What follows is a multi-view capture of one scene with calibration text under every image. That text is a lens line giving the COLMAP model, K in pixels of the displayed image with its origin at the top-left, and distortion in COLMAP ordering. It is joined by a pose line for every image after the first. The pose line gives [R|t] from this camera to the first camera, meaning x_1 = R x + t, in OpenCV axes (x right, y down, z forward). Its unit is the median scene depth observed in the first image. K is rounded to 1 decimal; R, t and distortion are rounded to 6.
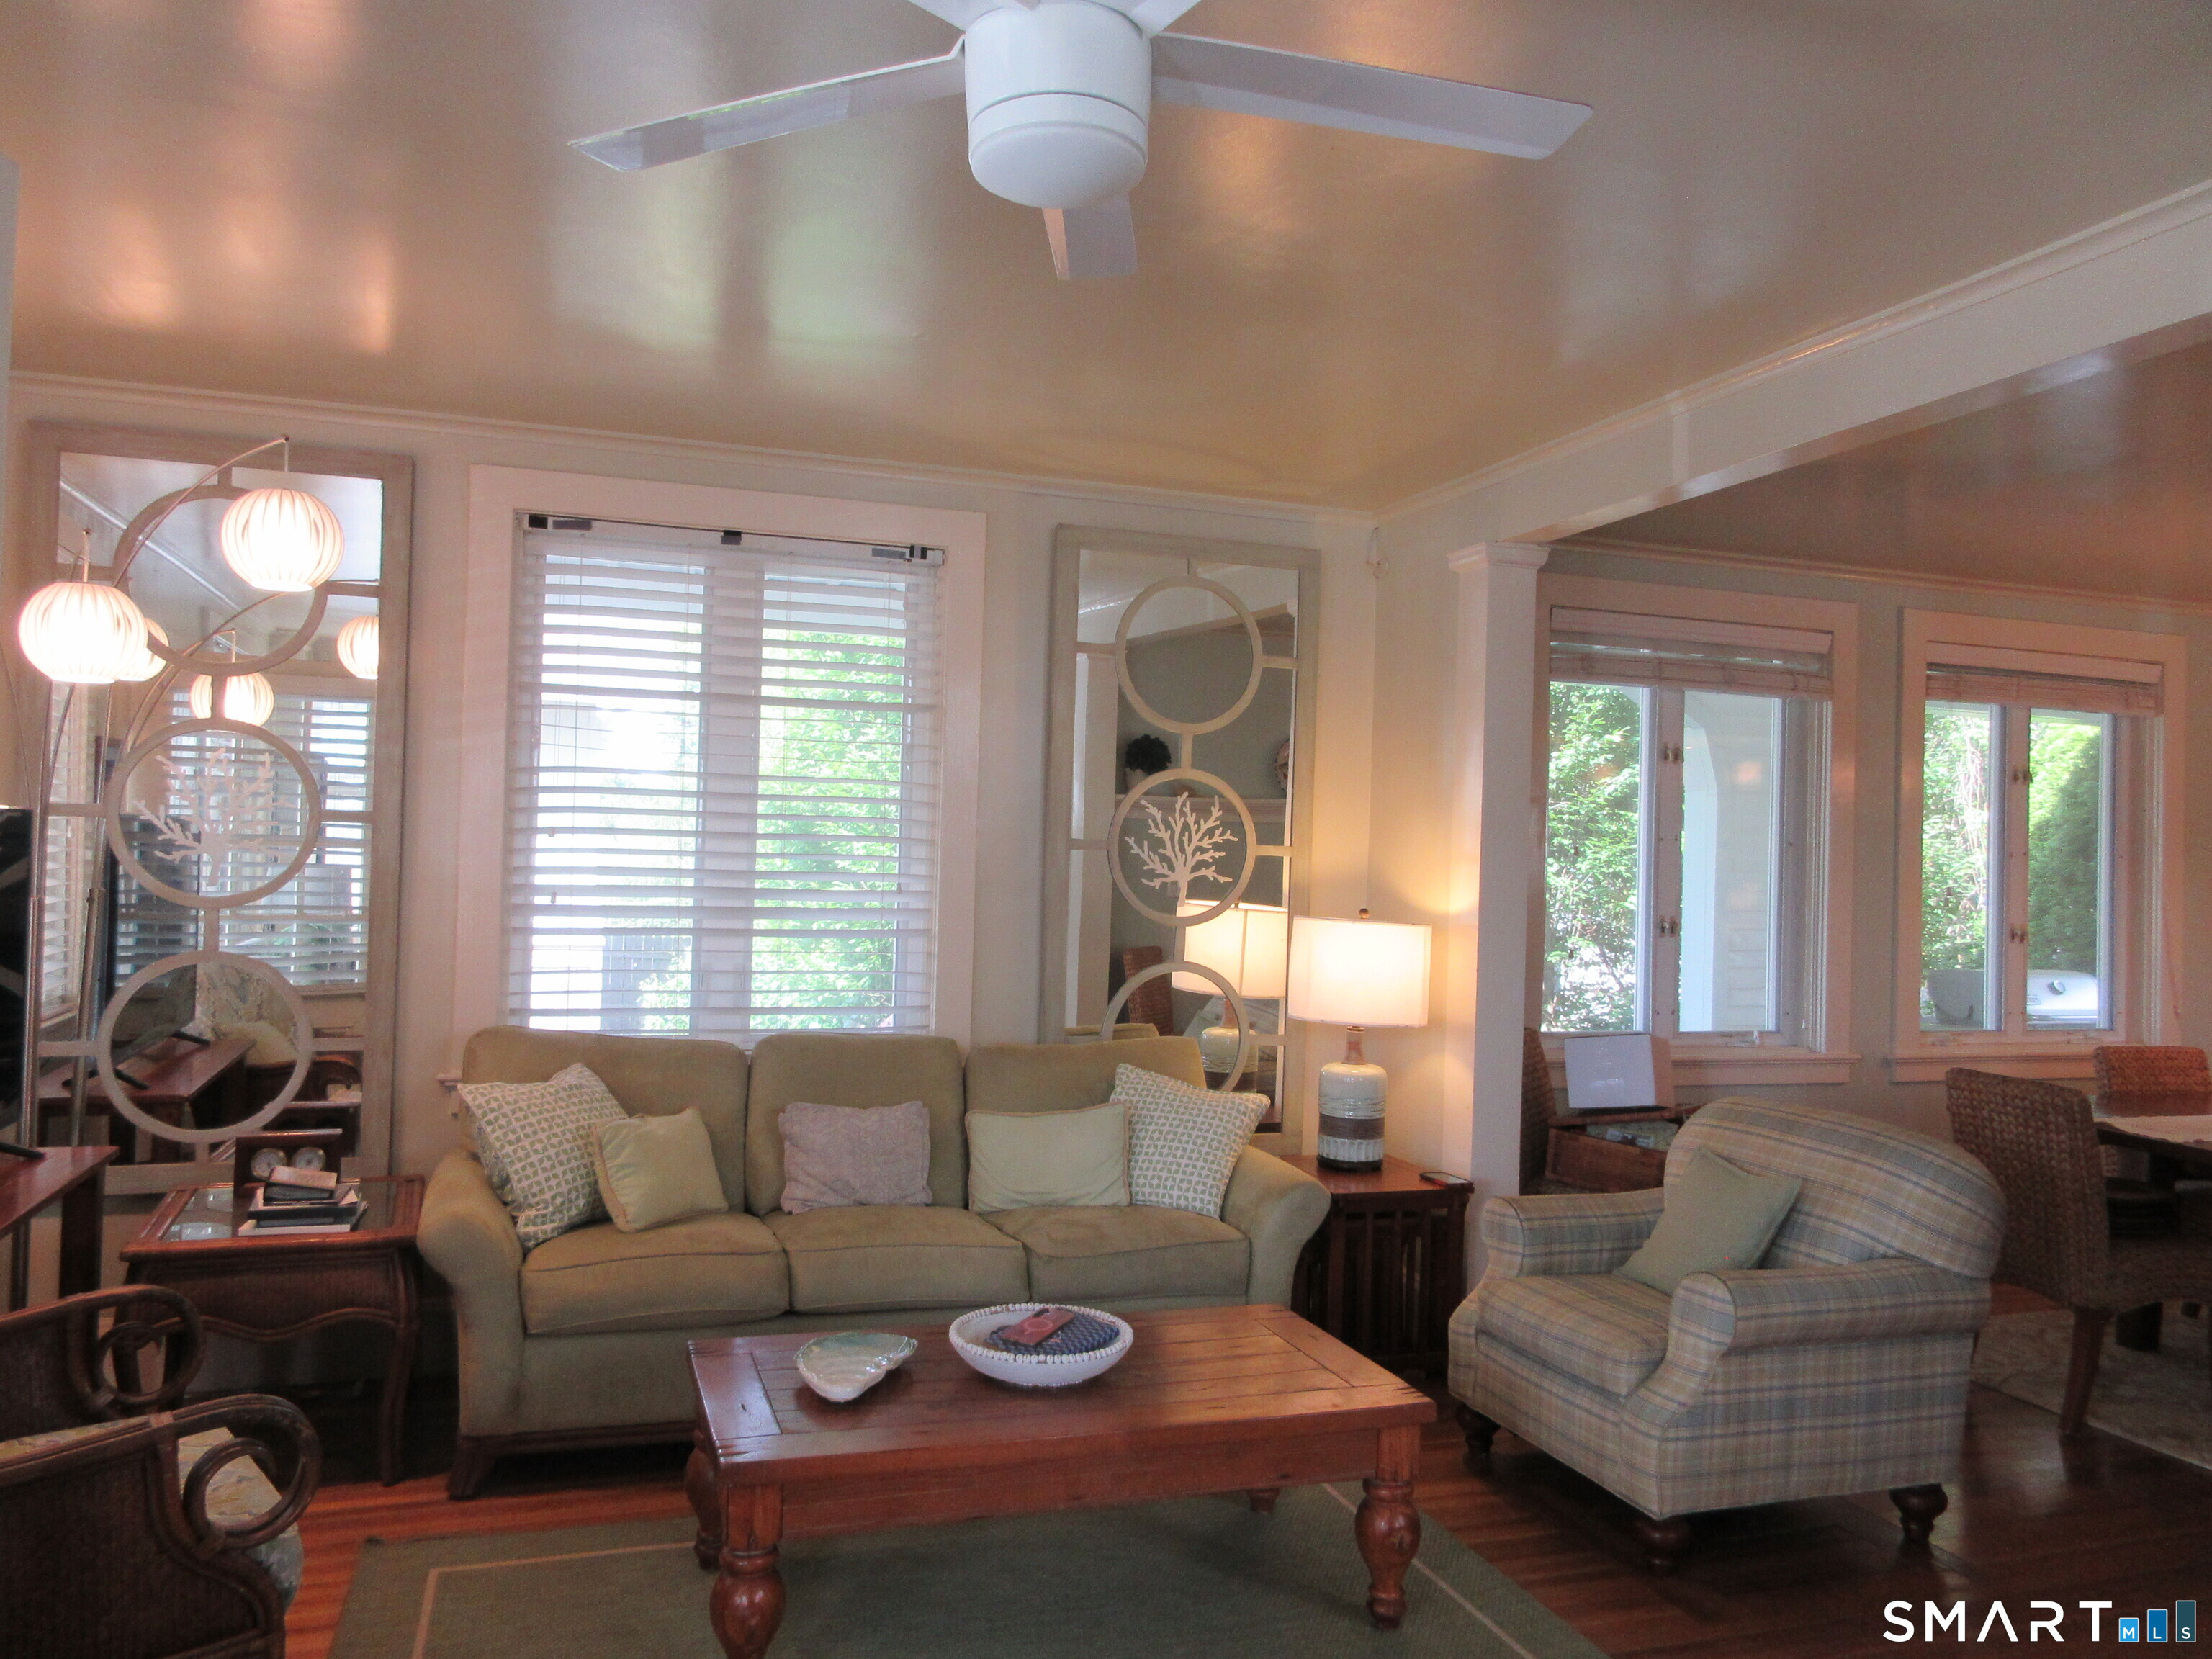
lens RADIAL K [[1656.1, 0, 1096.5], [0, 1656.1, 813.5], [0, 0, 1]] dist [-0.002505, 0.005167]
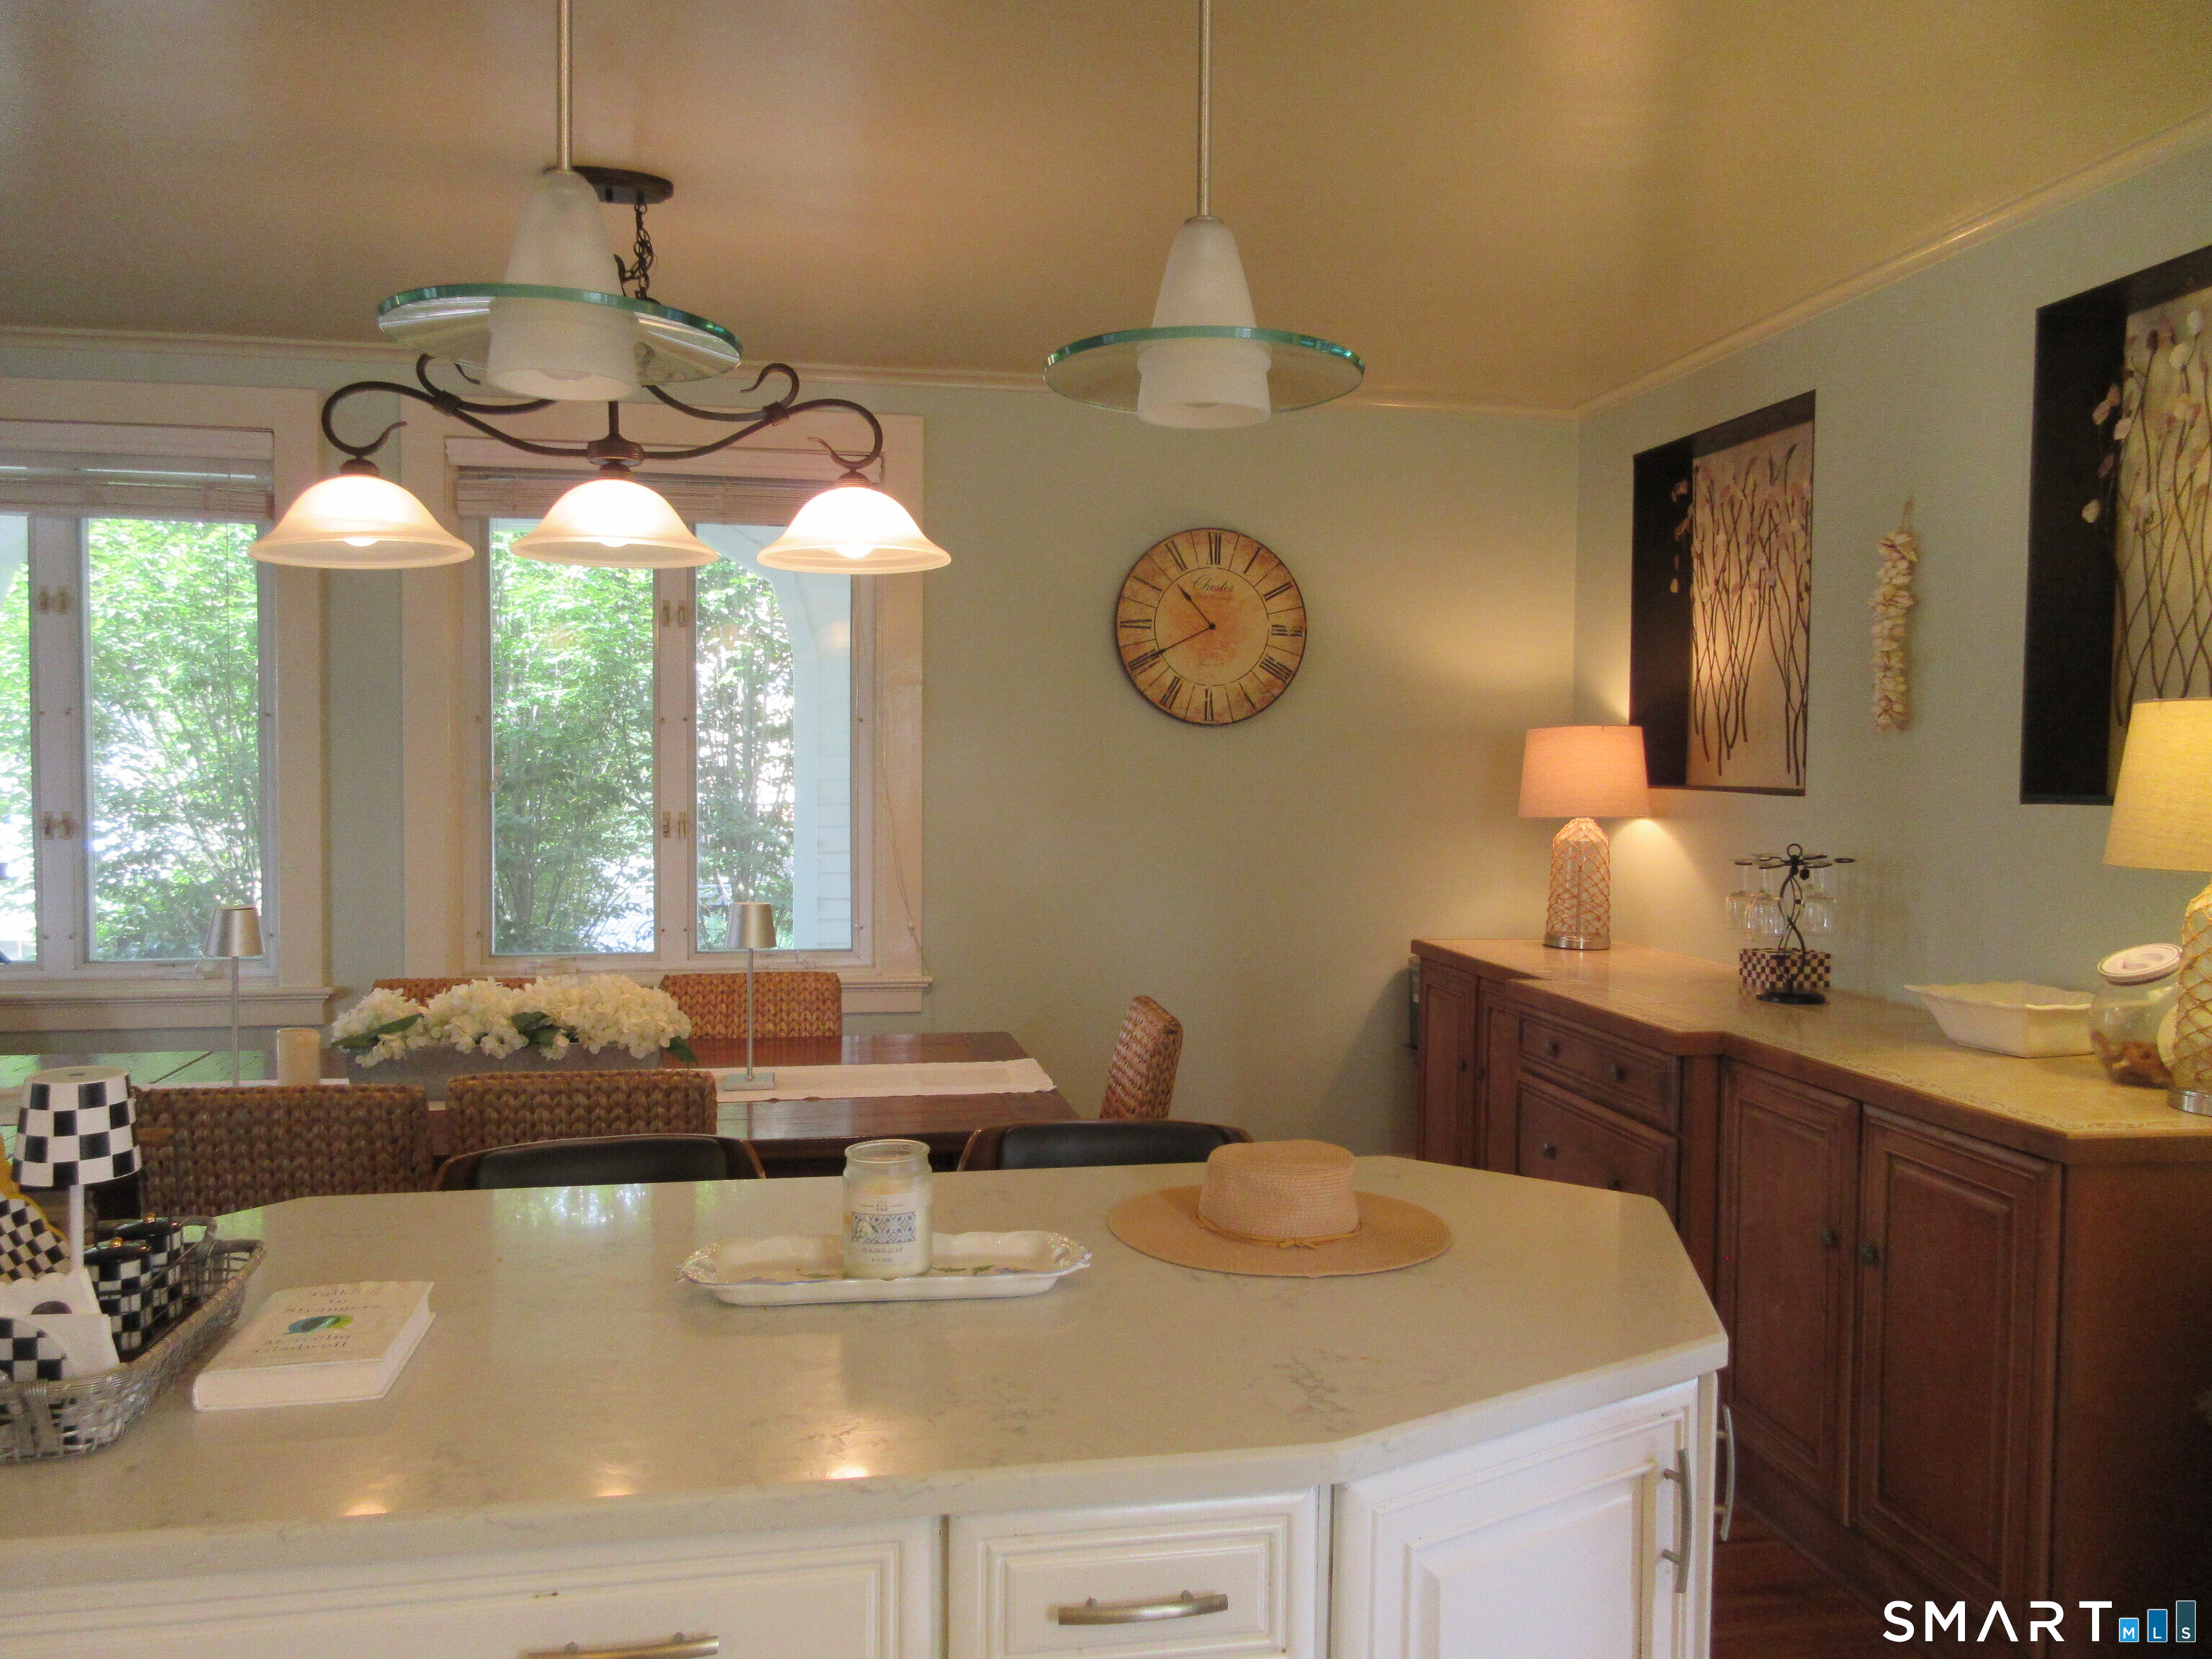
lens RADIAL K [[1656.1, 0, 1101.1], [0, 1656.1, 831.3], [0, 0, 1]] dist [-0.002505, 0.005167]
pose [[0.987889, -0.018983, -0.153996, 1.292936], [0.028955, 0.997607, 0.062777, 0.049746], [0.152436, -0.066476, 0.986075, 0.427756]]
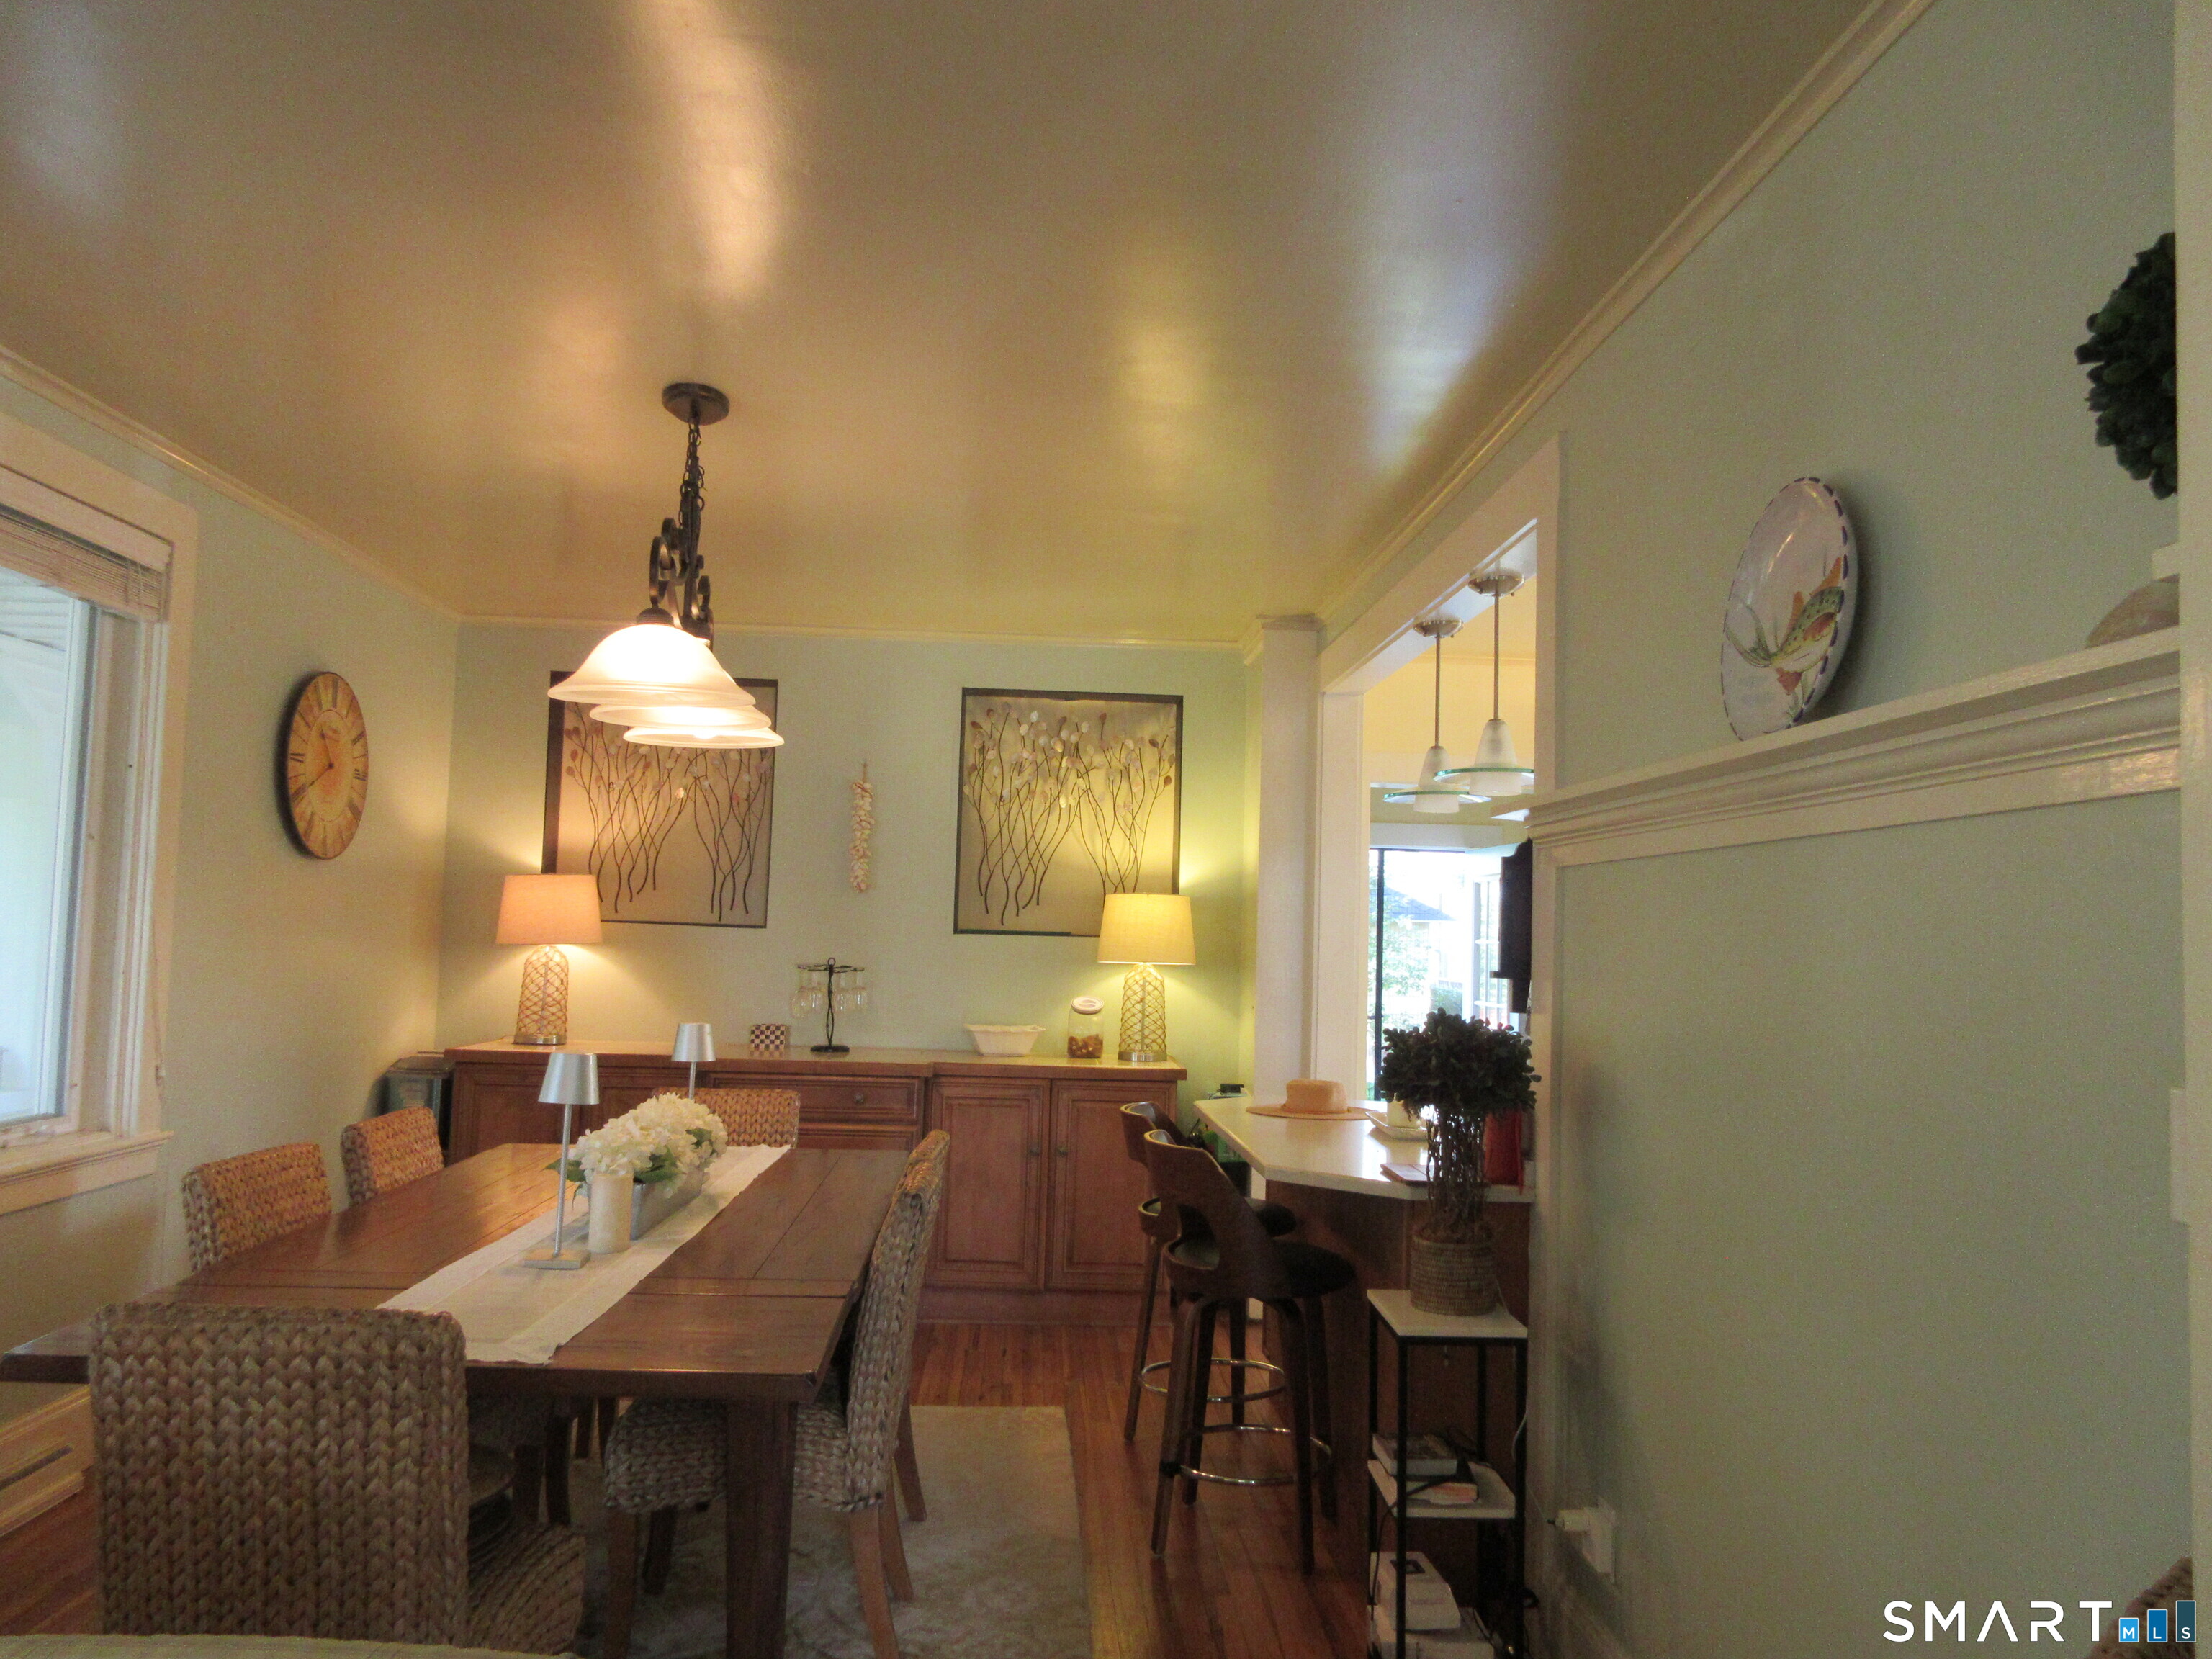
lens RADIAL K [[1656.1, 0, 1096.3], [0, 1656.1, 824.3], [0, 0, 1]] dist [-0.002505, 0.005167]
pose [[0.288814, 0.038743, 0.956601, 0.194094], [-0.043613, 0.998676, -0.027280, 0.033618], [-0.956391, -0.033842, 0.290122, 0.689379]]
